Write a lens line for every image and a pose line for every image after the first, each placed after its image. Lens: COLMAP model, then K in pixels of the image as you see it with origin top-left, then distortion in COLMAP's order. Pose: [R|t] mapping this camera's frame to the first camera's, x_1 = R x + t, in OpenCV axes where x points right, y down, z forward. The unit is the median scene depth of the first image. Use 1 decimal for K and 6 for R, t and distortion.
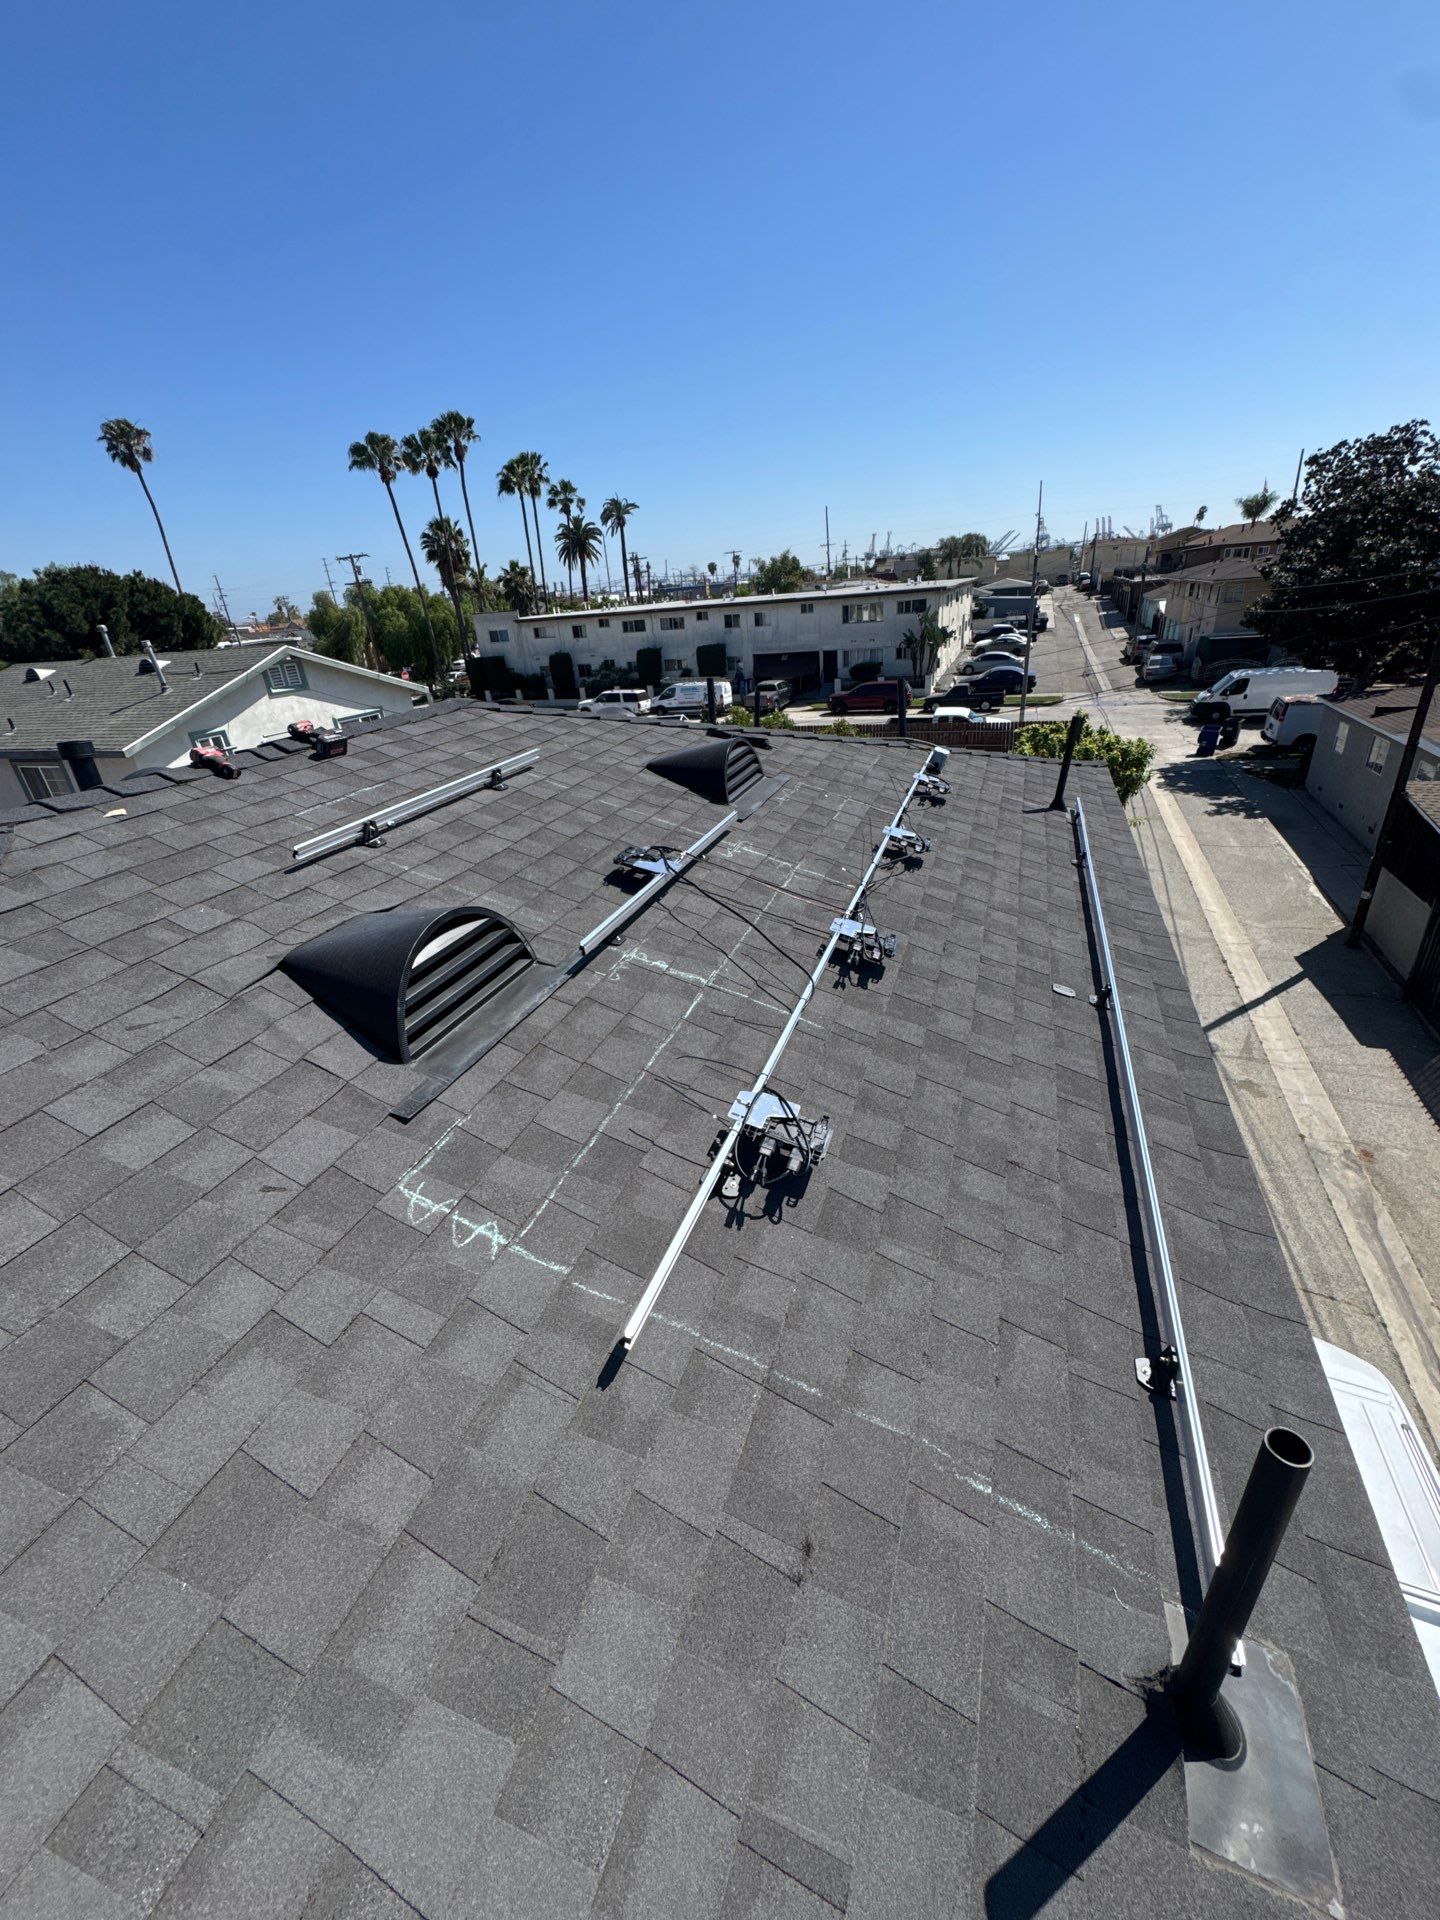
lens RADIAL K [[772.7, 0, 720.0], [0, 772.7, 960.0], [0, 0, 1]] dist [-0.003440, -0.000322]
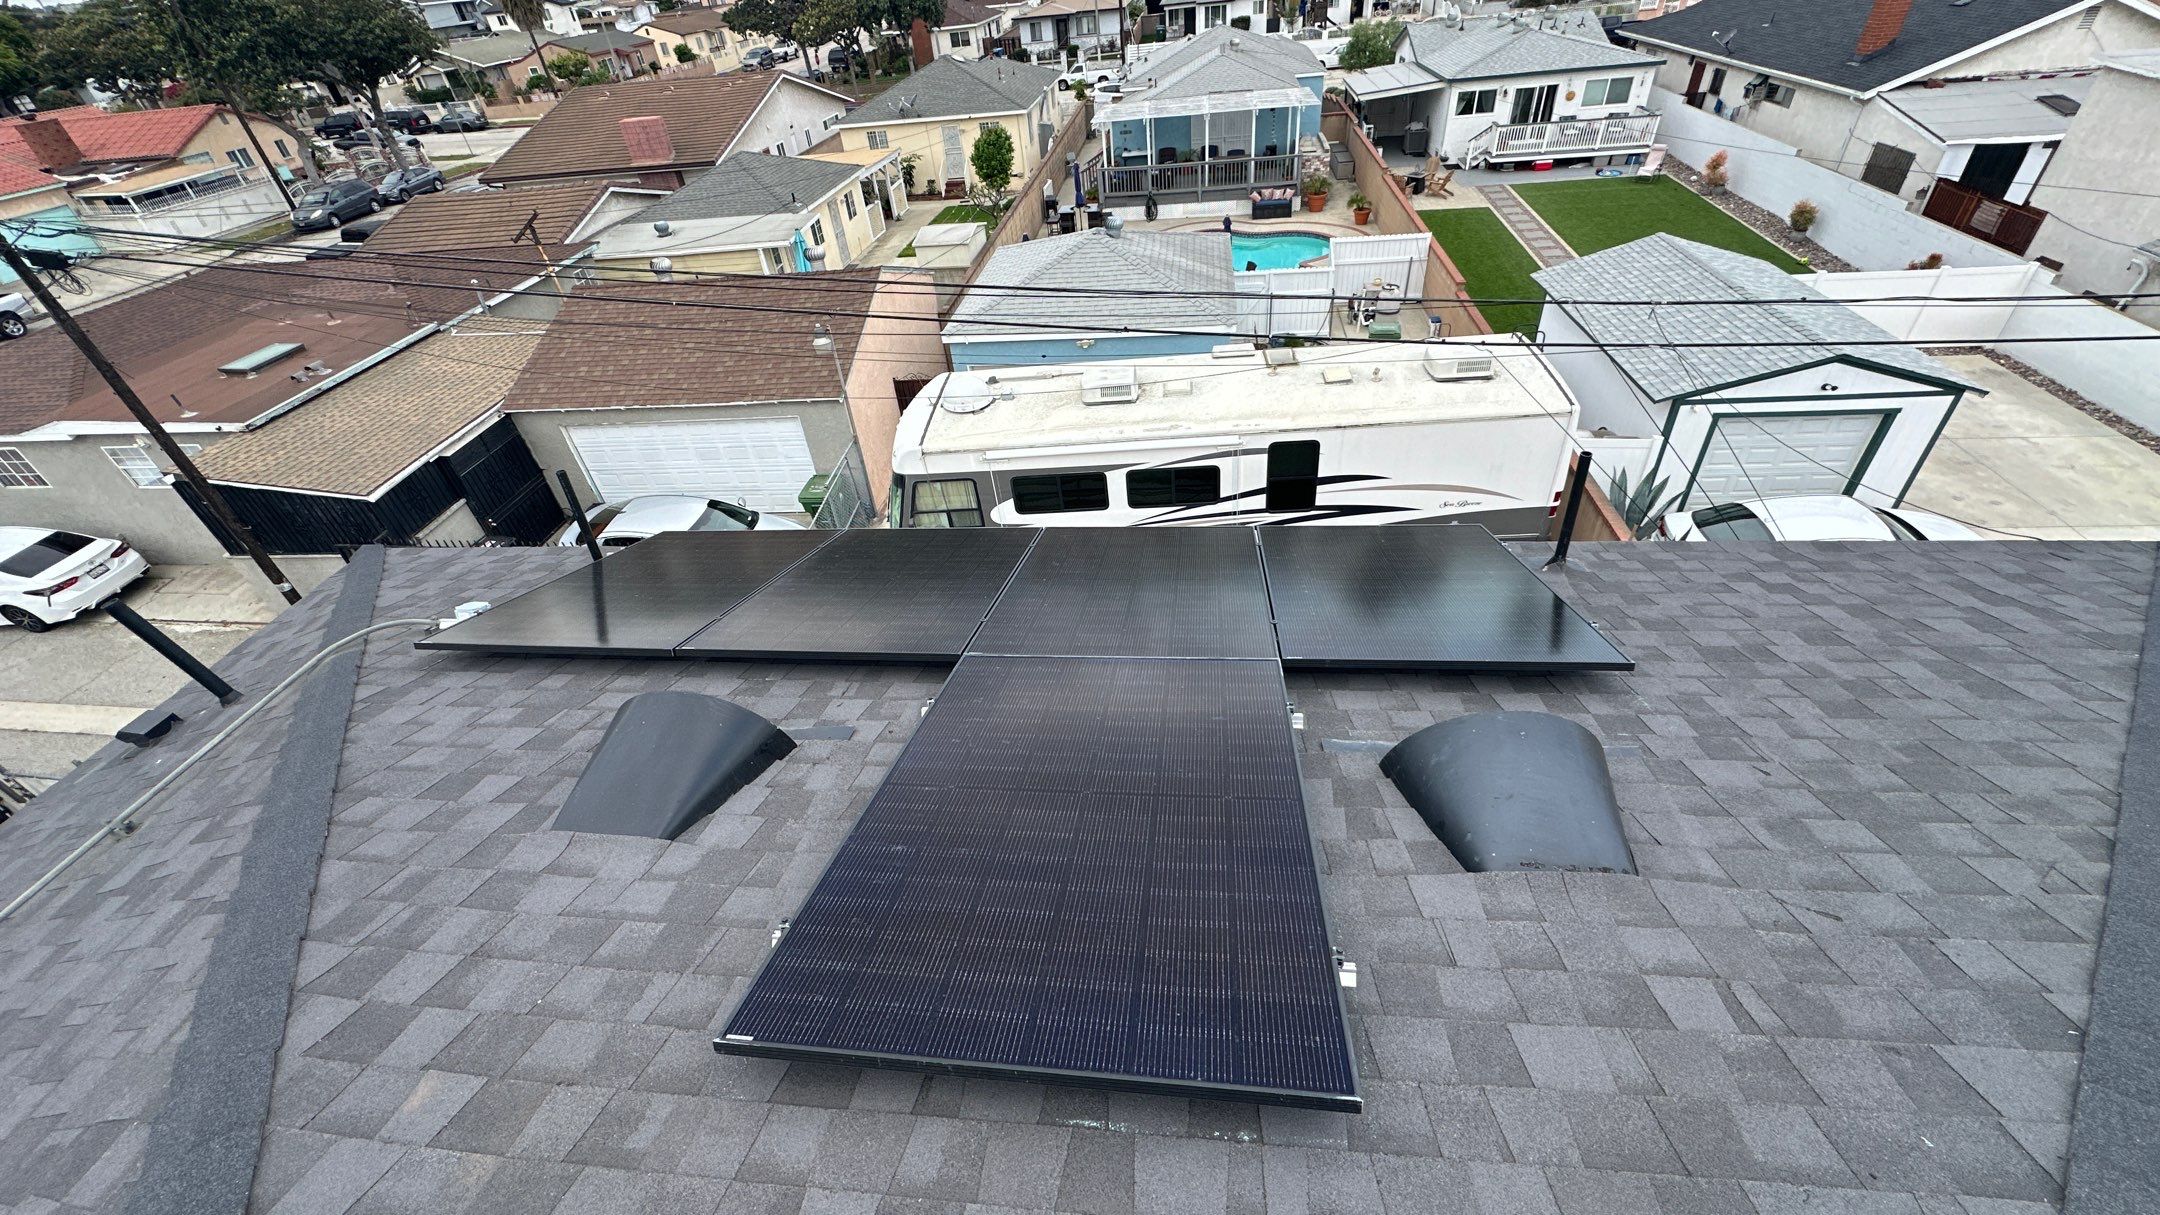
lens RADIAL K [[870.3, 0, 1077.1], [0, 870.3, 605.5], [0, 0, 1]] dist [-0.006892, 0.002937]
pose [[-0.233852, -0.514646, 0.824896, -0.078634], [0.509011, 0.658058, 0.554858, -0.077598], [-0.828385, 0.549635, 0.108073, 0.094861]]
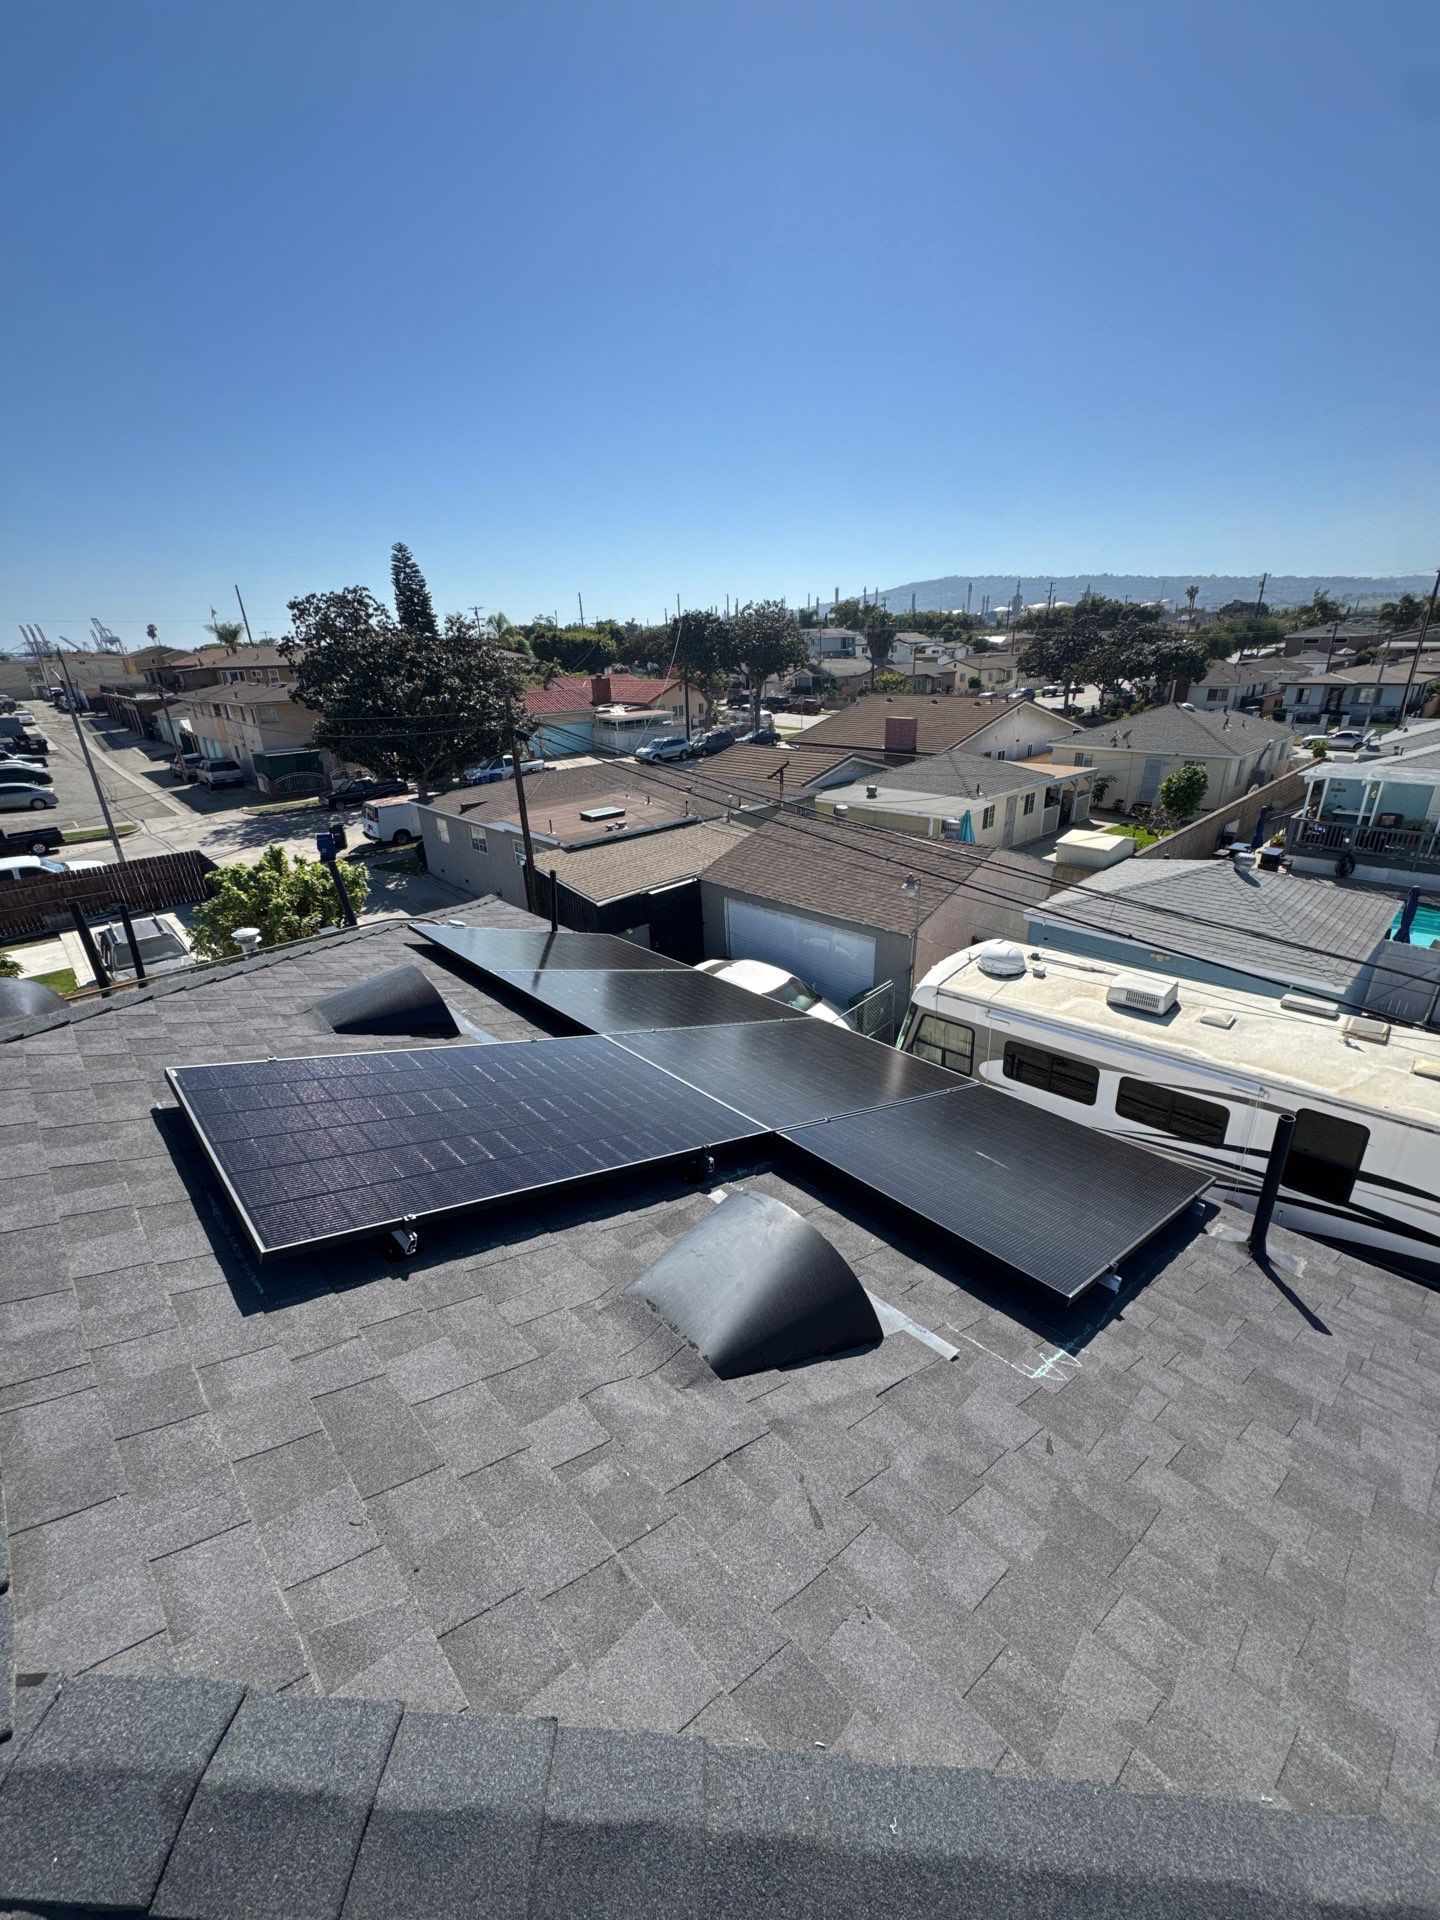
lens RADIAL K [[770.2, 0, 723.5], [0, 770.2, 952.4], [0, 0, 1]] dist [0.001115, 0.000153]
pose [[0.438494, -0.273542, 0.856095, -0.085938], [0.383430, 0.918454, 0.097073, -0.036304], [-0.812838, 0.285686, 0.507621, 0.033675]]
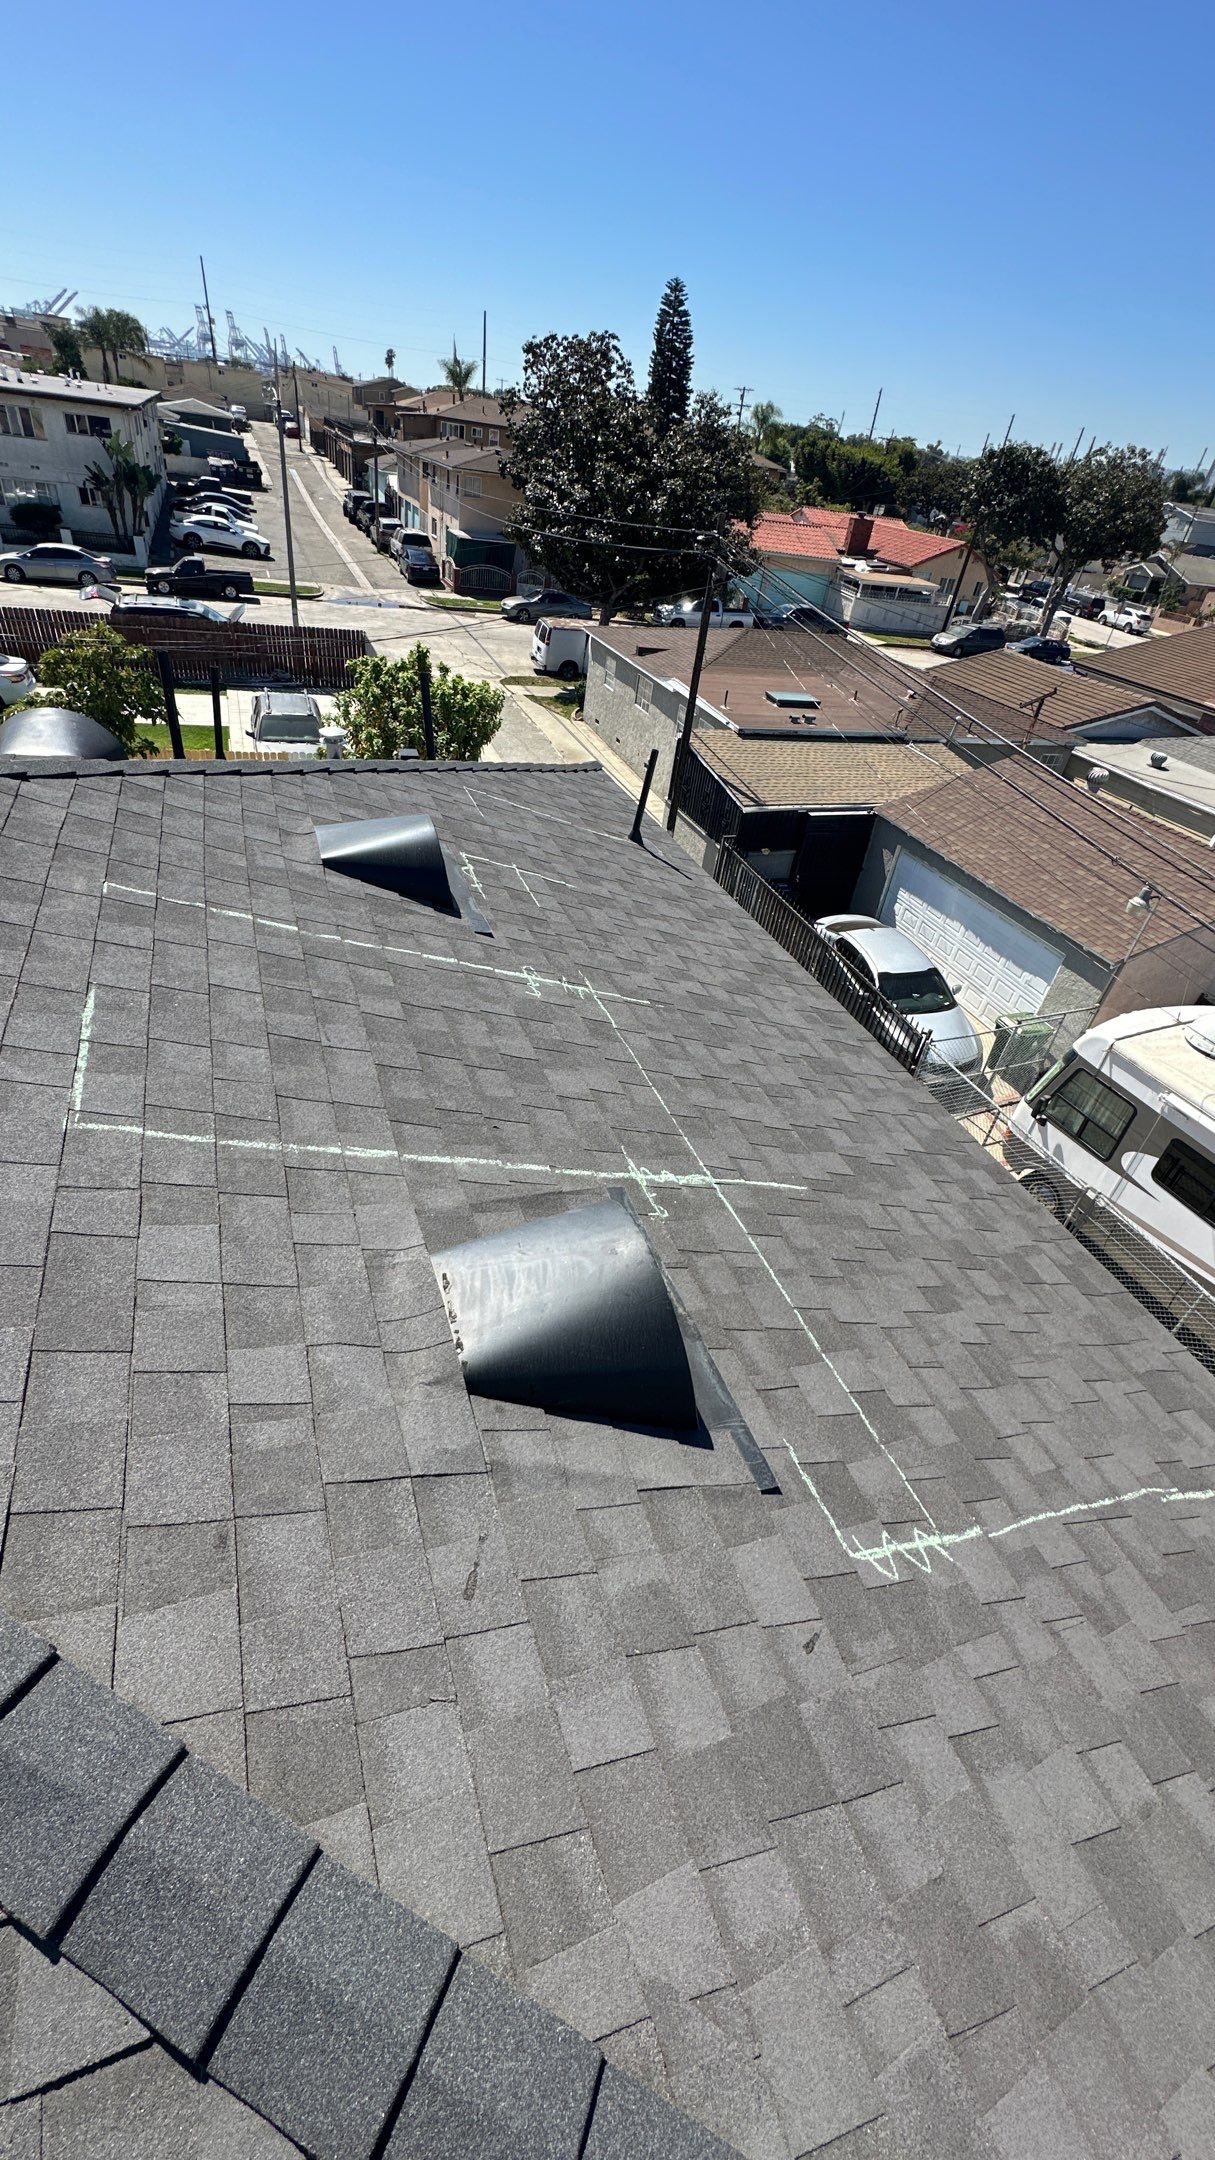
lens RADIAL K [[870.3, 0, 609.6], [0, 870.3, 1080.9], [0, 0, 1]] dist [-0.006892, 0.002937]
pose [[0.739103, -0.252172, 0.624609, -0.066848], [0.113876, 0.960711, 0.253115, -0.033409], [-0.663897, -0.115951, 0.738780, 0.026990]]
